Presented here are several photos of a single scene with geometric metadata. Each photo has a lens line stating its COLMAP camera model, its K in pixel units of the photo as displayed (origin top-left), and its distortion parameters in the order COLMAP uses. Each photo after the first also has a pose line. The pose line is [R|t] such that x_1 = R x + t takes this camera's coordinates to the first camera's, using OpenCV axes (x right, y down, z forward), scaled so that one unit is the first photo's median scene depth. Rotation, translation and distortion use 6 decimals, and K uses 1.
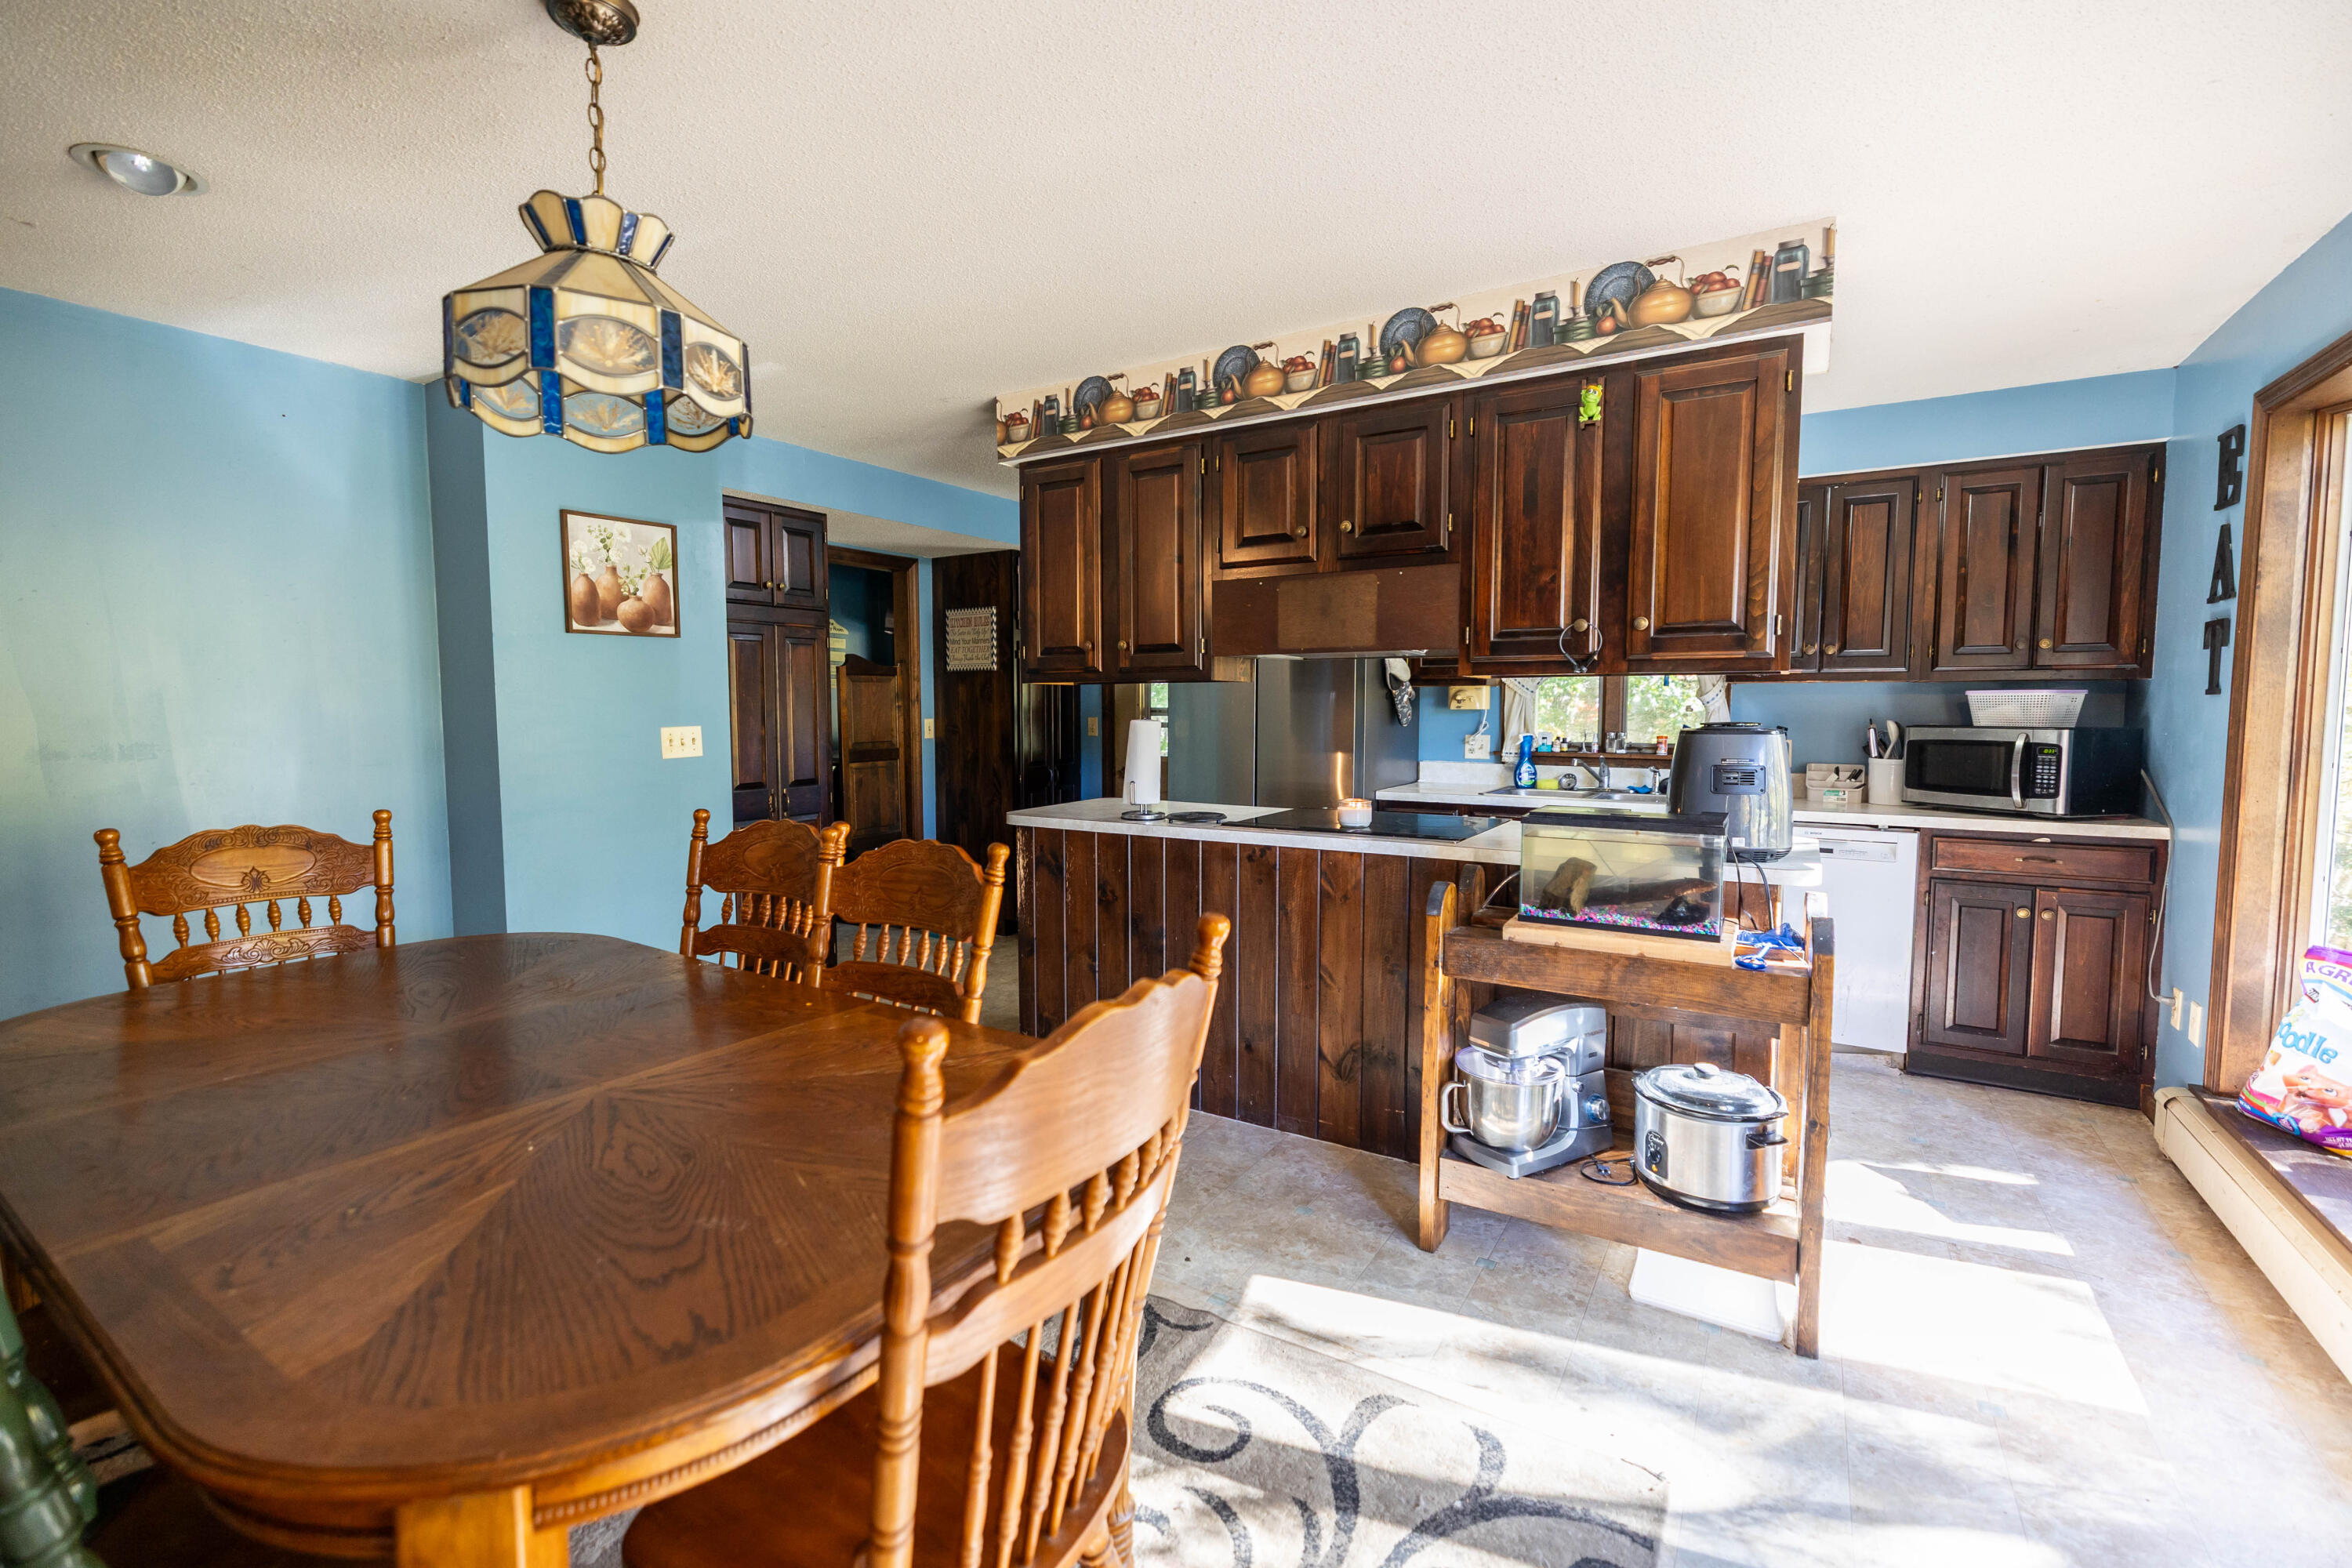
lens RADIAL K [[1005.6, 0, 1176.0], [0, 1005.6, 784.0], [0, 0, 1]] dist [0.000897, 0.000119]
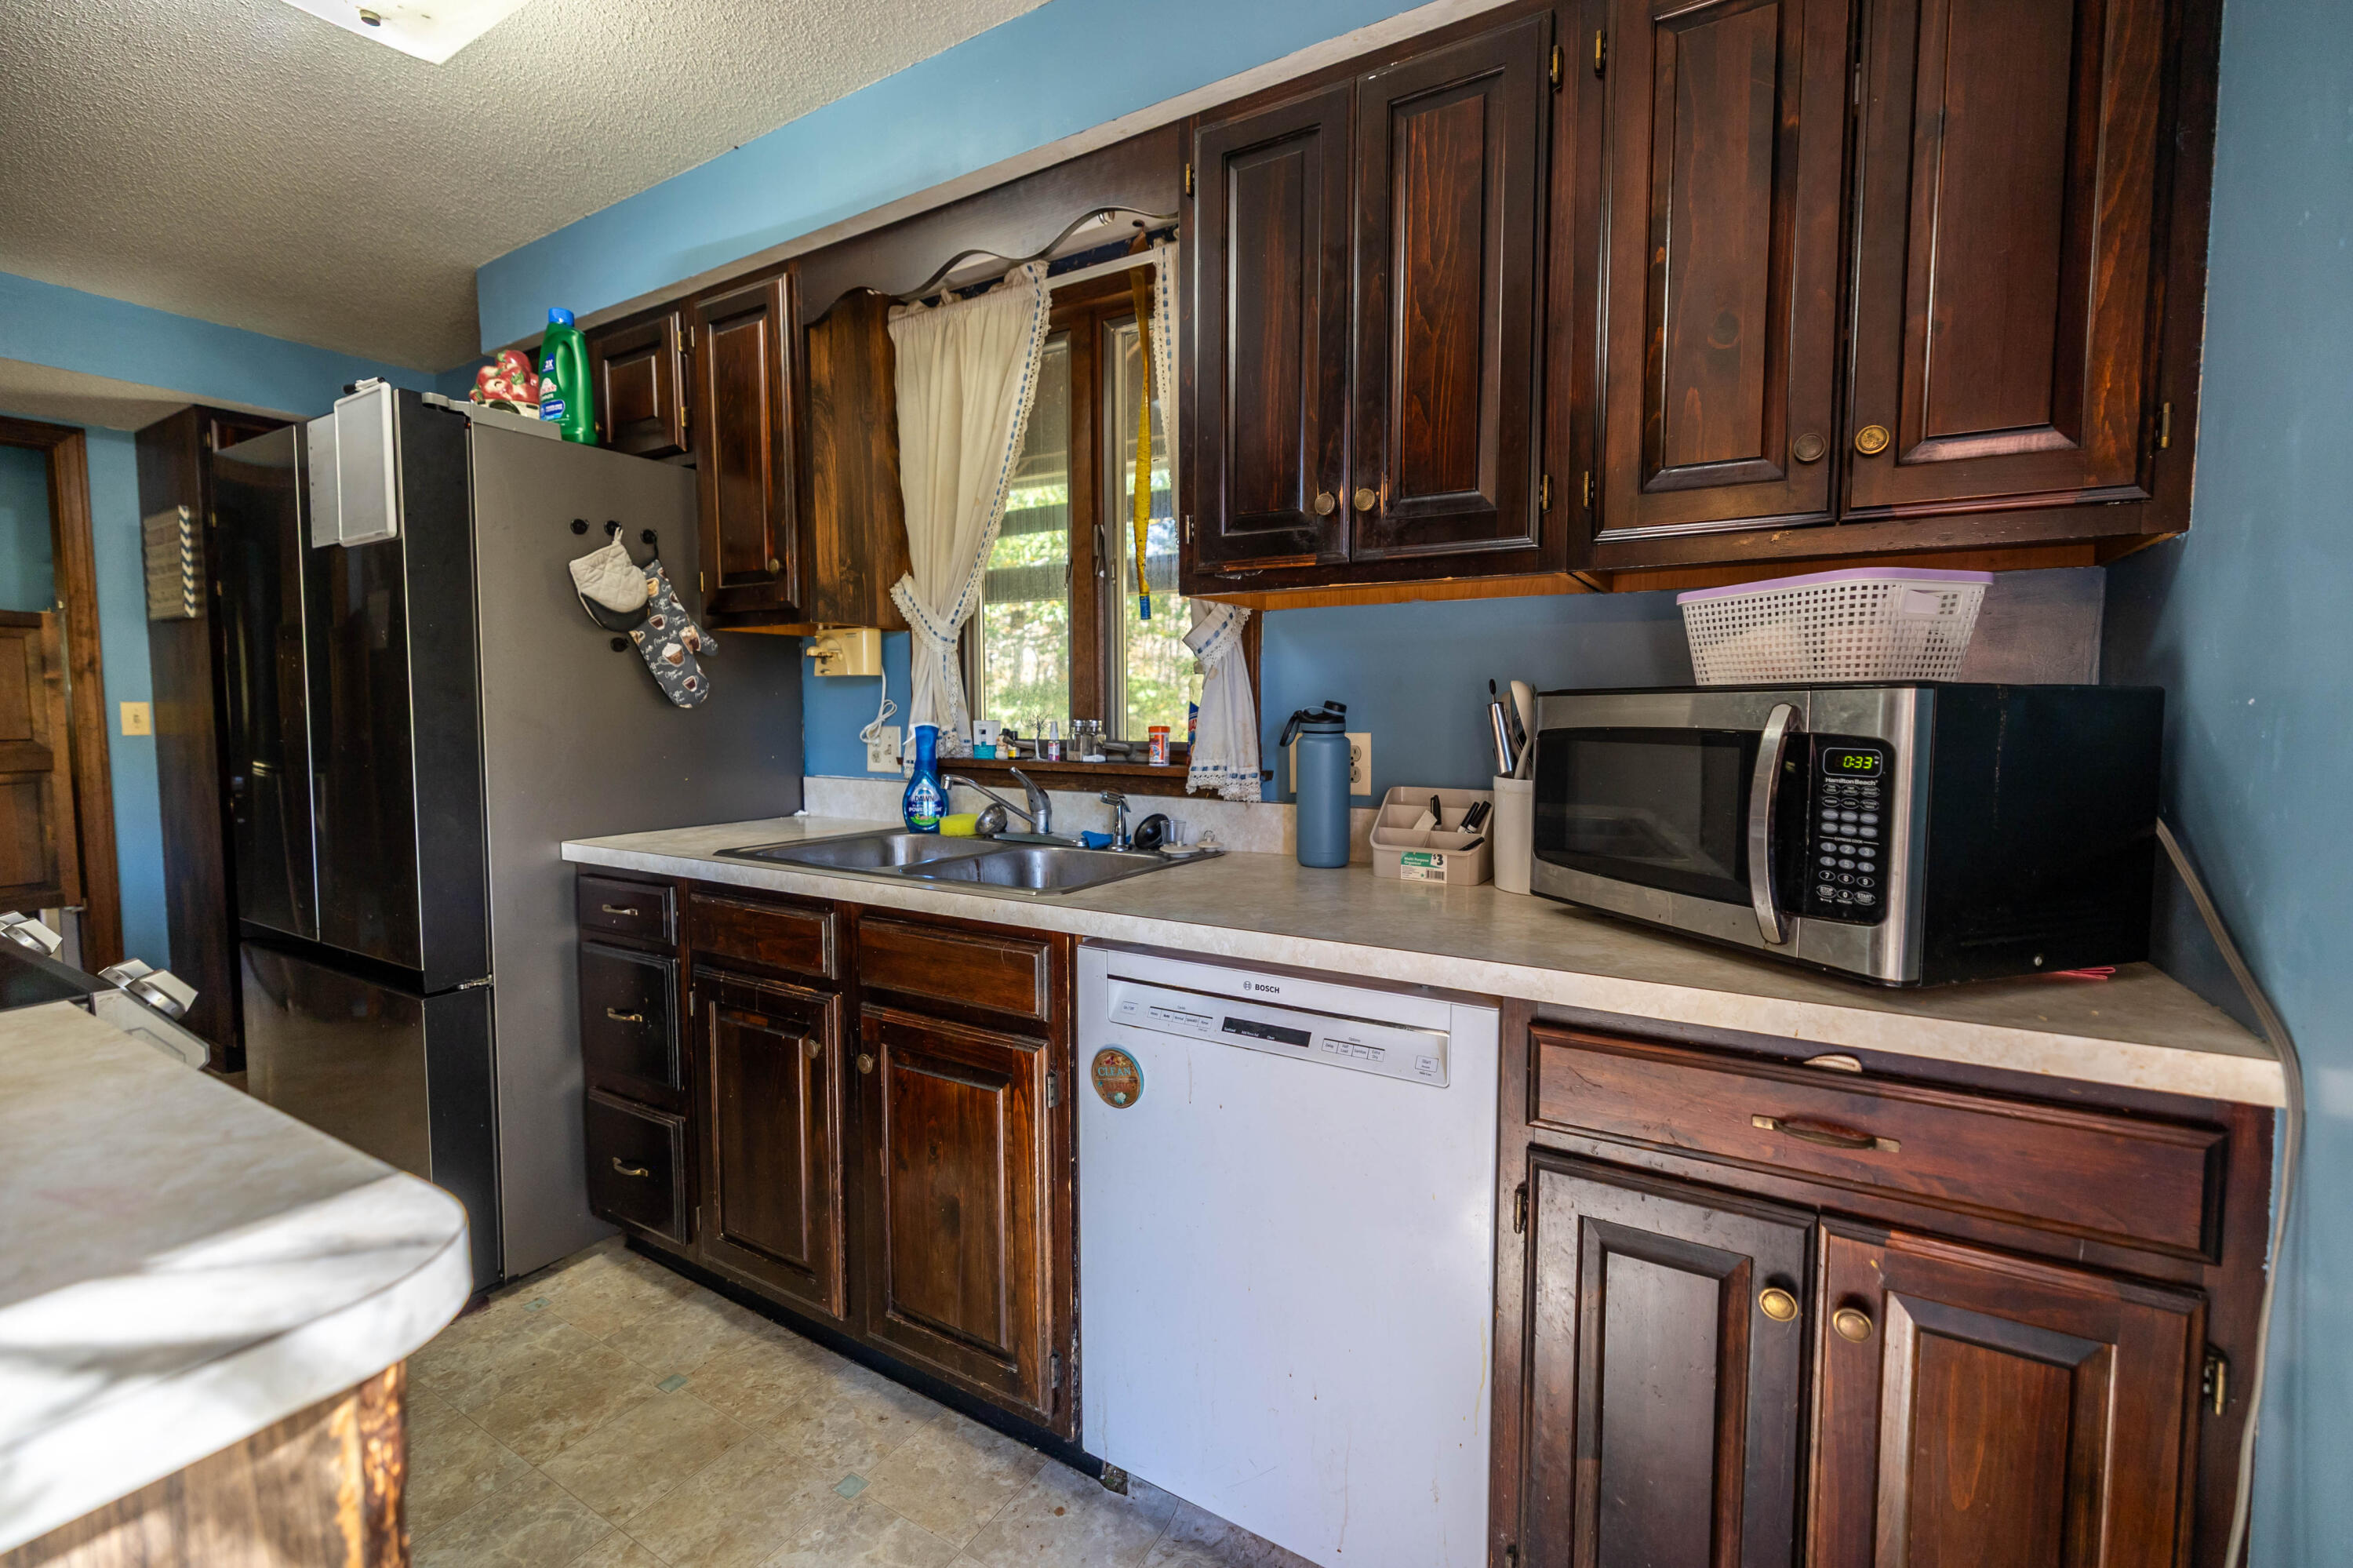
lens RADIAL K [[1031.6, 0, 1176.5], [0, 1031.6, 784.0], [0, 0, 1]] dist [-0.002382, -0.000260]
pose [[0.999801, -0.000319, 0.019939, 0.624542], [0.000425, 0.999986, -0.005307, -0.023025], [-0.019937, 0.005314, 0.999787, 0.662187]]
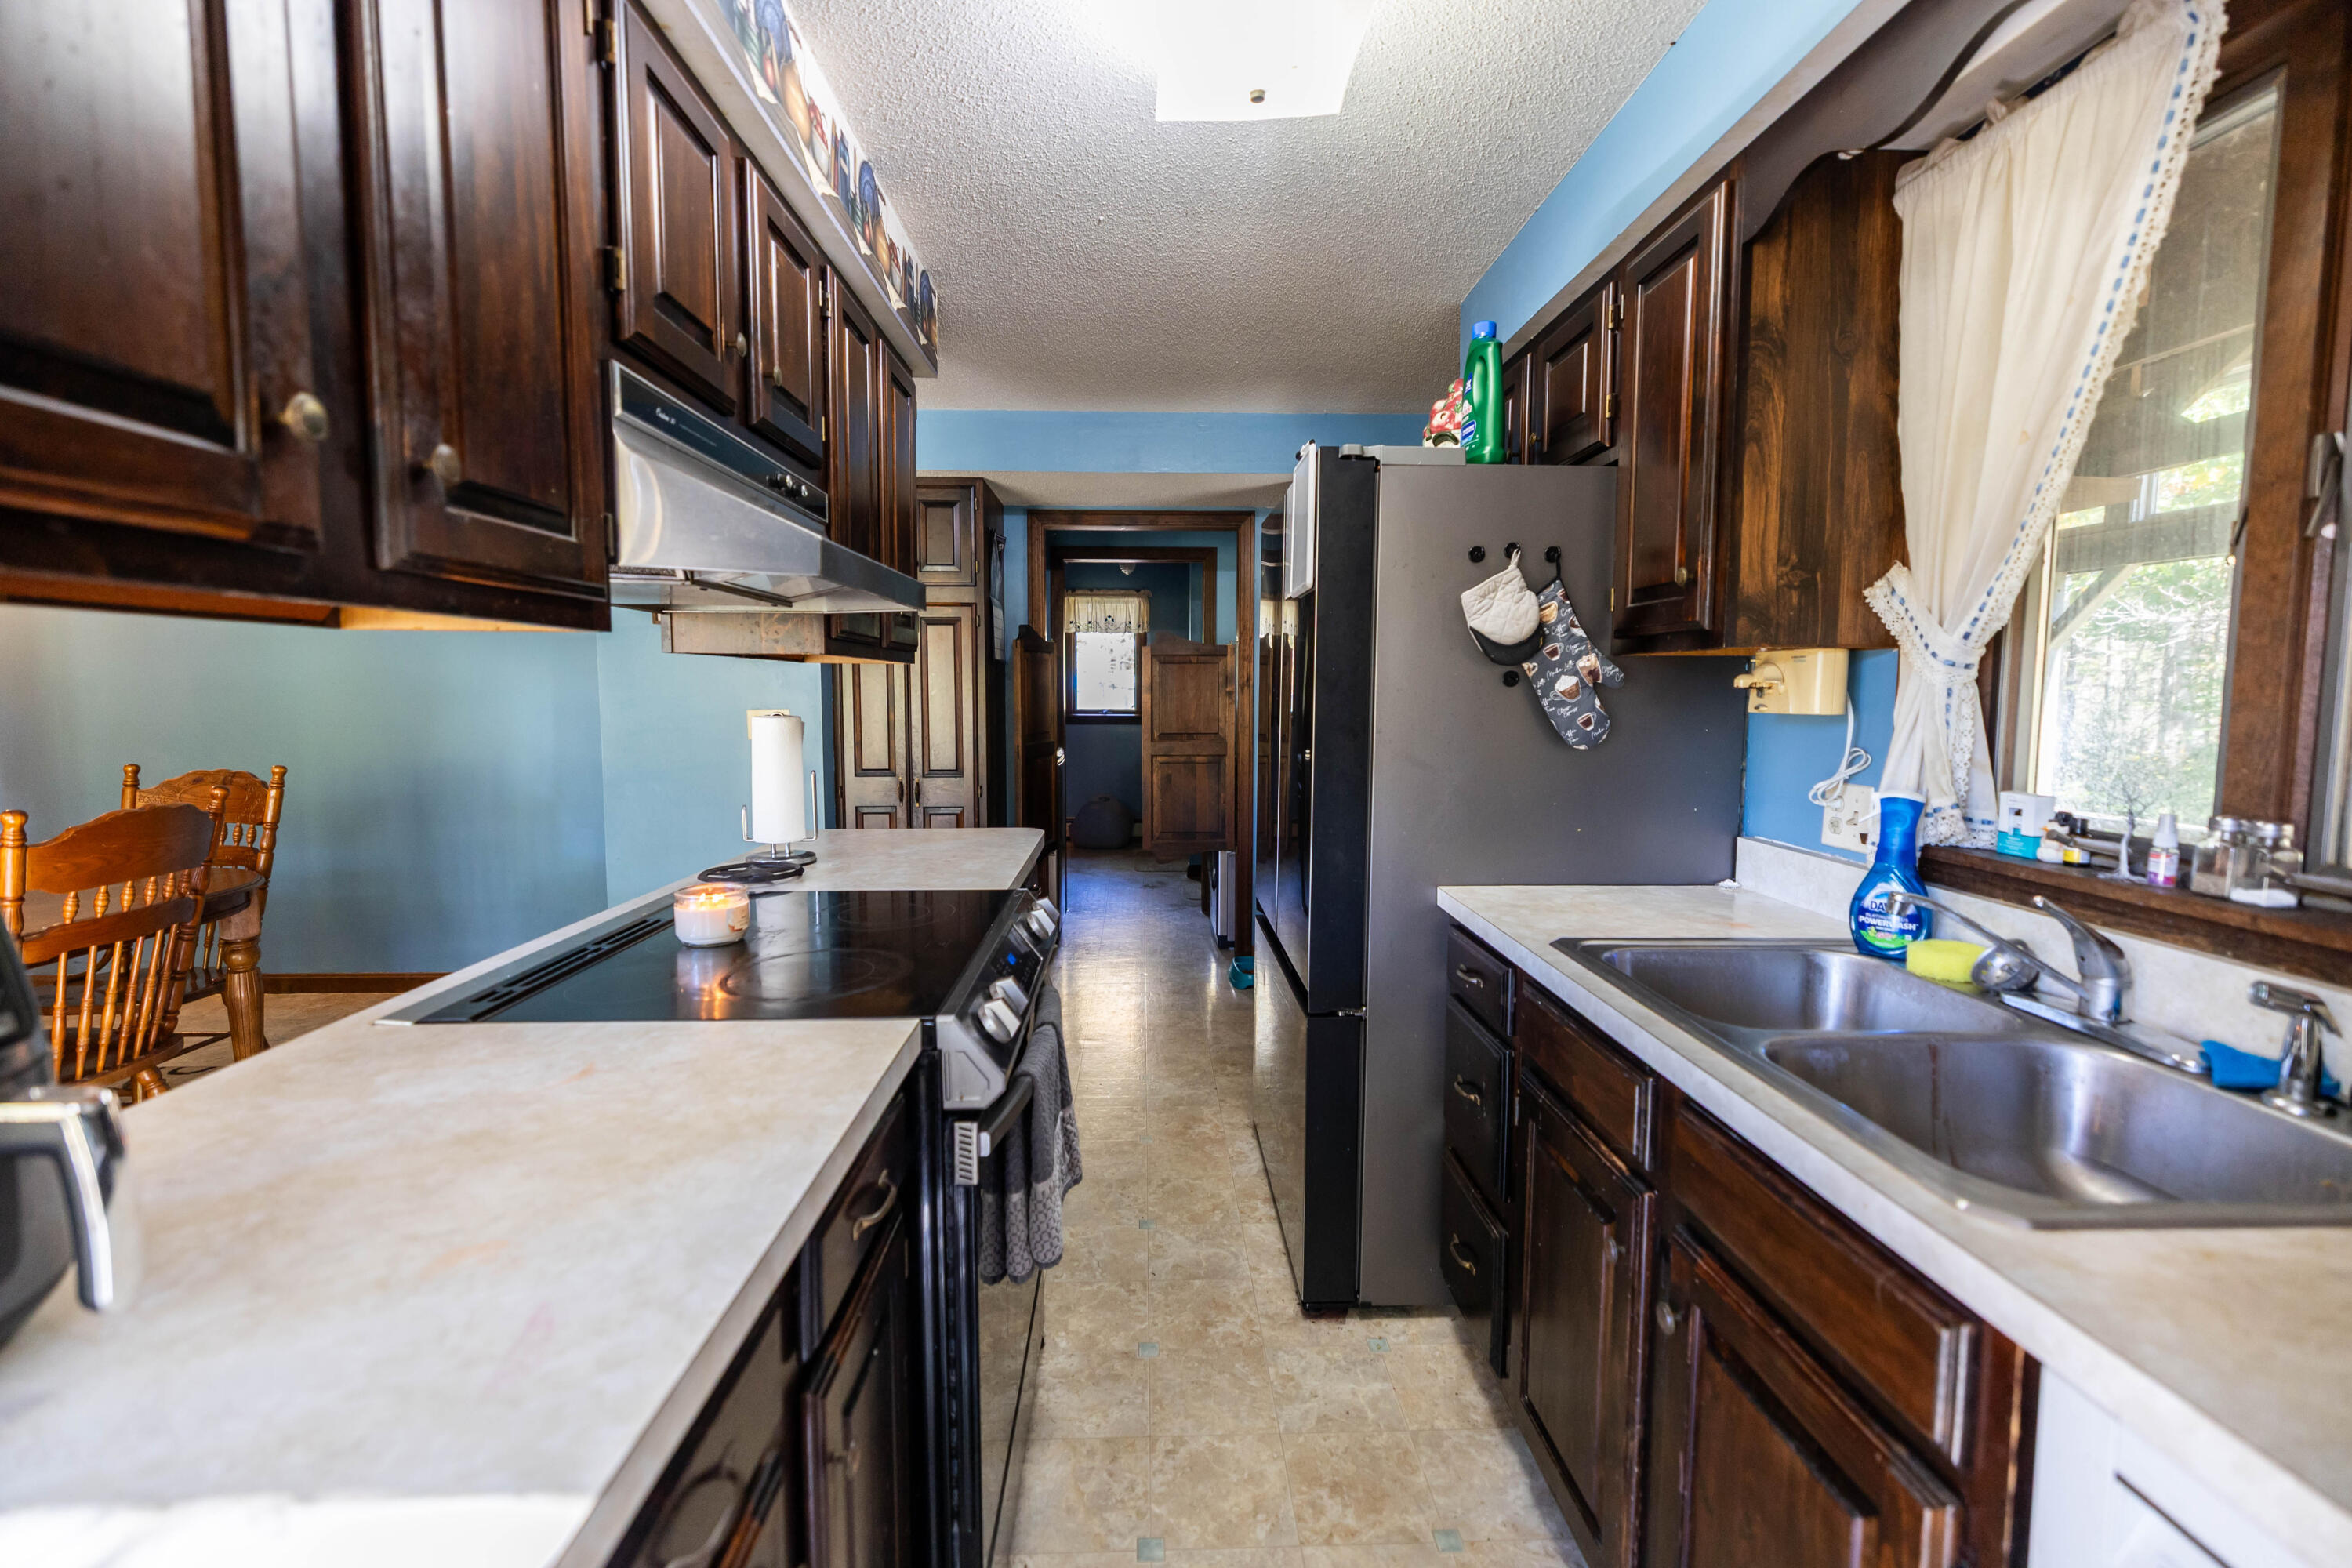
lens RADIAL K [[994.6, 0, 1168.3], [0, 994.6, 768.3], [0, 0, 1]] dist [0.000255, -0.000485]
pose [[0.559162, 0.069739, -0.826120, 0.650862], [-0.064996, 0.997076, 0.040179, -0.074920], [0.826507, 0.031228, 0.562060, 0.843420]]
